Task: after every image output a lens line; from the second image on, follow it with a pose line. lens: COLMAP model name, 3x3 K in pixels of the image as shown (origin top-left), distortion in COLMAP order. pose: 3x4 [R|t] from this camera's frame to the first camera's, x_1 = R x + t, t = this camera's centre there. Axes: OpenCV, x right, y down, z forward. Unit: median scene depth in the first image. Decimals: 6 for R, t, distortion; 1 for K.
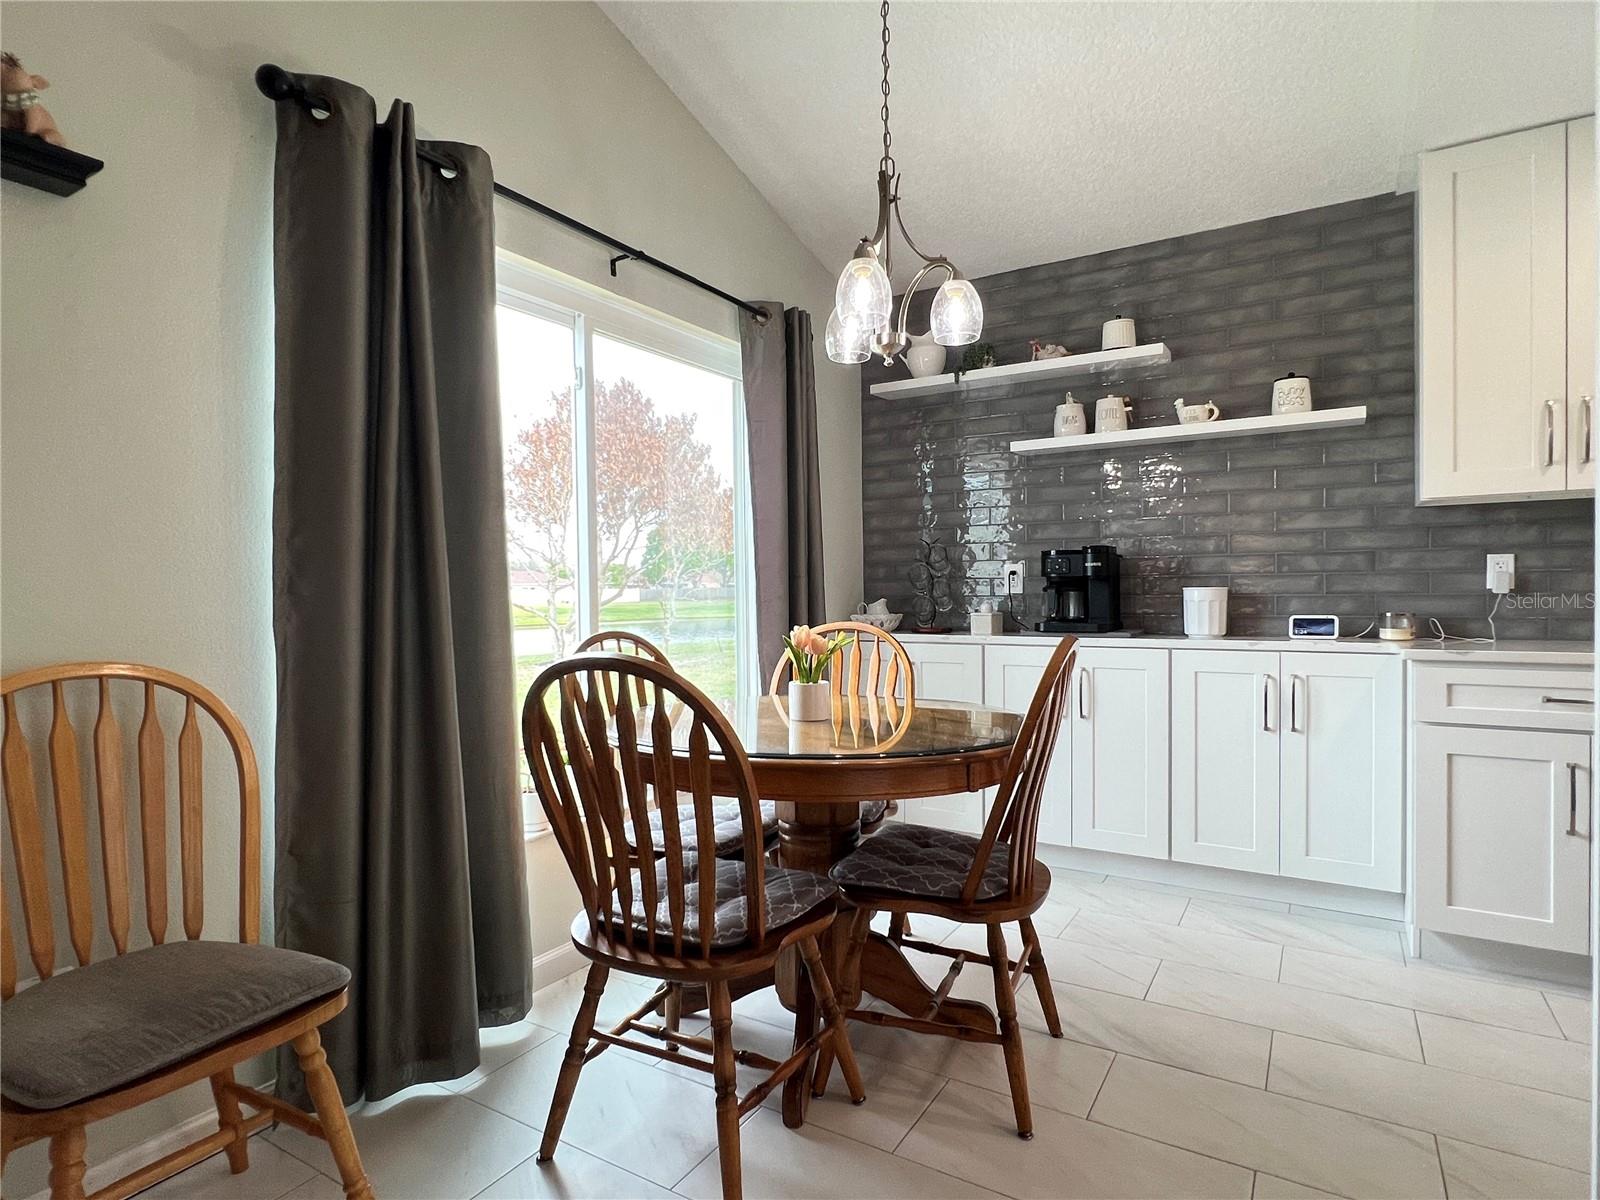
lens RADIAL K [[862.0, 0, 800.0], [0, 862.0, 600.0], [0, 0, 1]] dist [-0.002977, -0.000684]
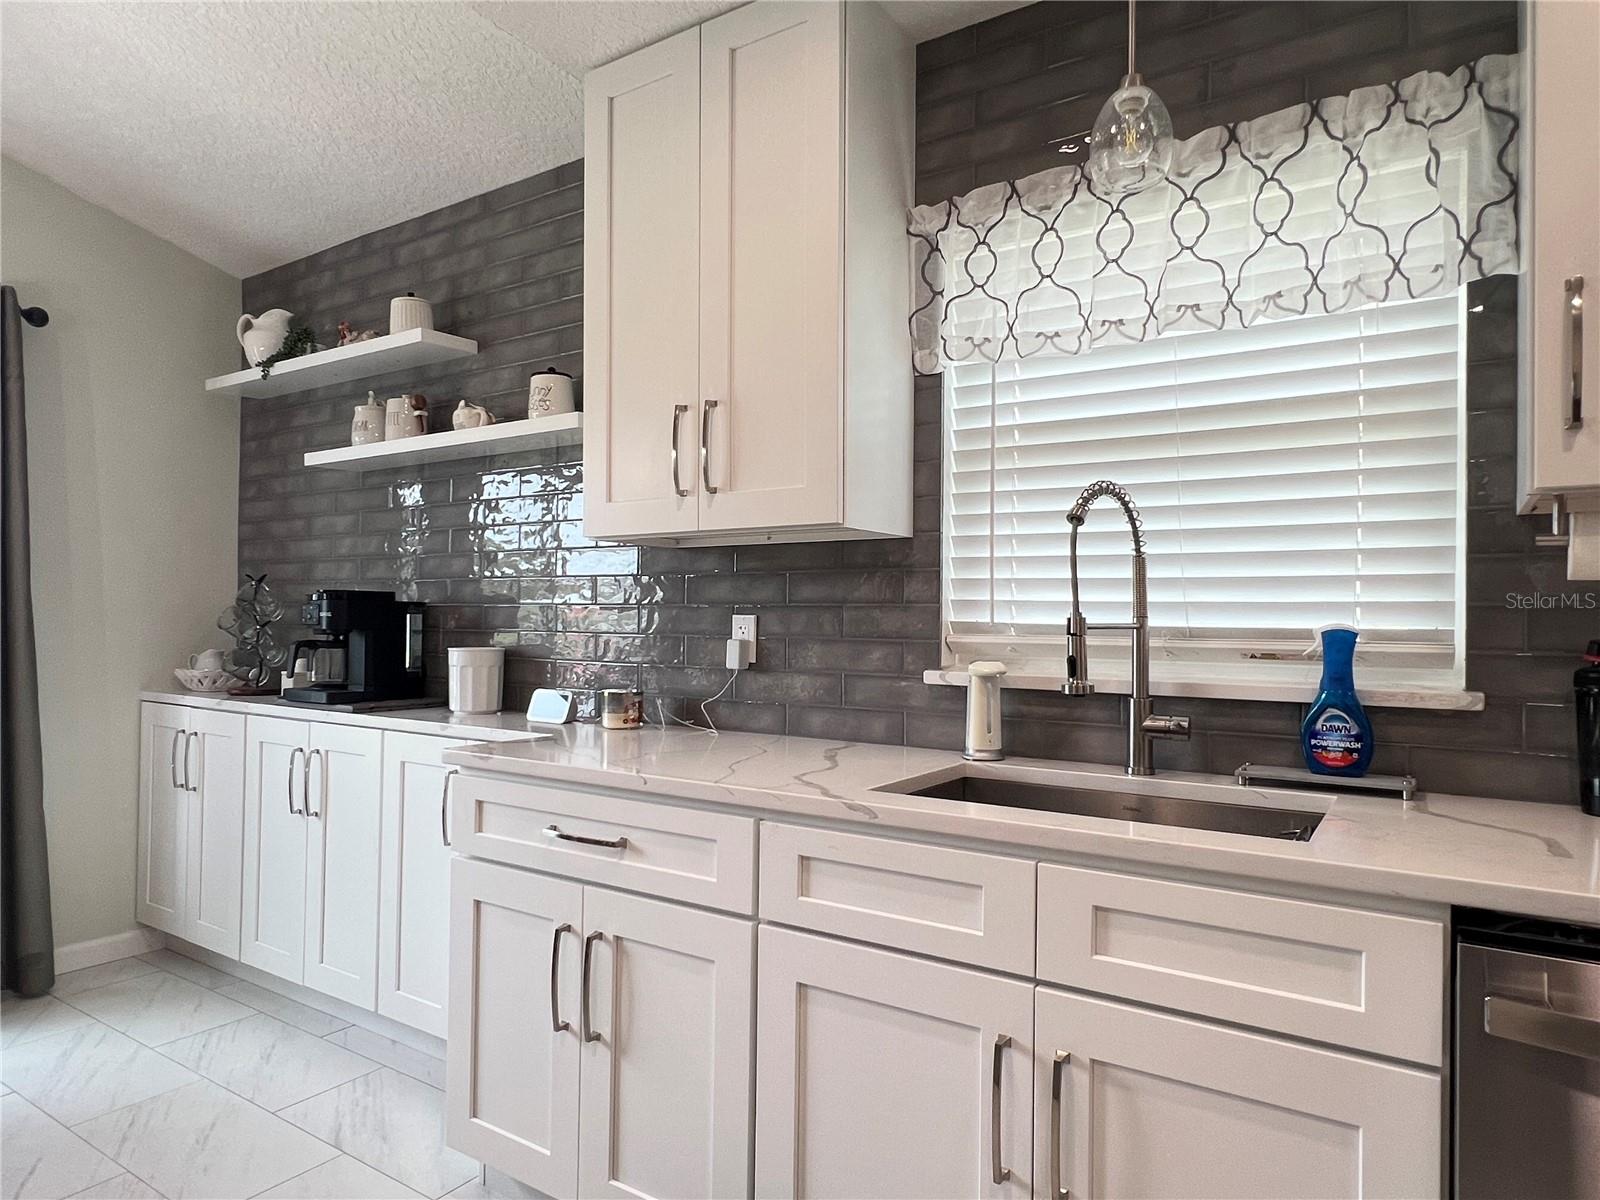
lens RADIAL K [[966.9, 0, 800.0], [0, 966.9, 600.0], [0, 0, 1]] dist [-0.002854, -0.000608]
pose [[0.999146, 0.022186, -0.034848, 0.771387], [-0.023284, 0.999235, -0.031425, -0.035861], [0.034124, 0.032209, 0.998898, 0.154955]]
